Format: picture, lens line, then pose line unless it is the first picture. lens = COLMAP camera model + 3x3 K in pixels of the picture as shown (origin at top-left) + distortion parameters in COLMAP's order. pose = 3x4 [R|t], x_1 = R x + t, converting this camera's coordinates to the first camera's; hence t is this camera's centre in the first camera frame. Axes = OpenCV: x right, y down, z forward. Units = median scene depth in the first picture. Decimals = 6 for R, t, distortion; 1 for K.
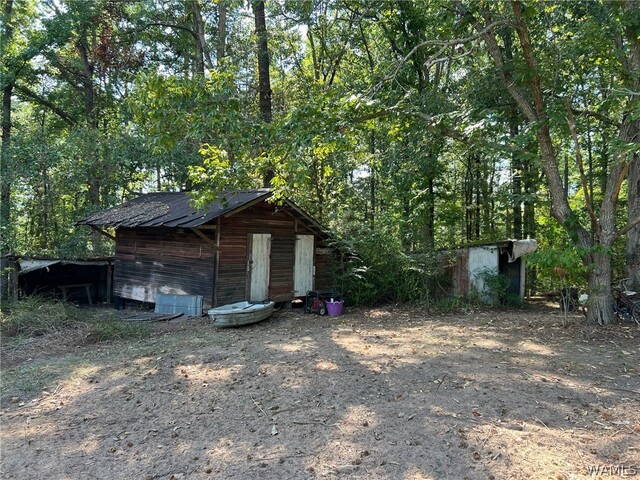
lens RADIAL K [[483.5, 0, 319.9], [0, 483.5, 239.4], [0, 0, 1]] dist [0.033395, -0.000101]
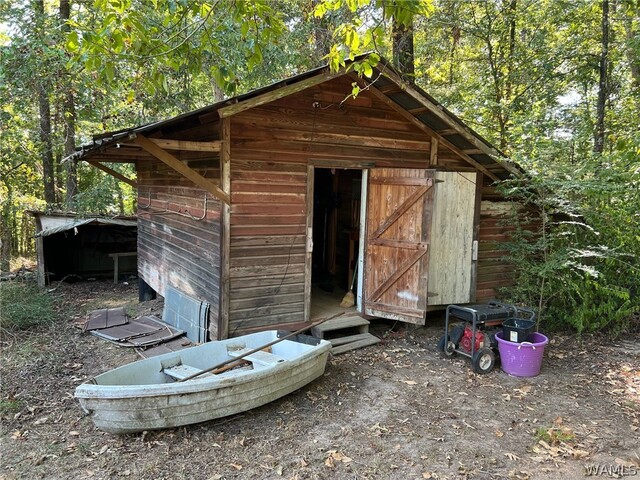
lens RADIAL K [[483.5, 0, 320.6], [0, 483.5, 240.8], [0, 0, 1]] dist [0.033395, -0.000101]
pose [[0.934787, 0.031791, -0.353782, 0.014558], [-0.000543, 0.996113, 0.088079, 0.015415], [0.355207, -0.082143, 0.931172, 0.540056]]
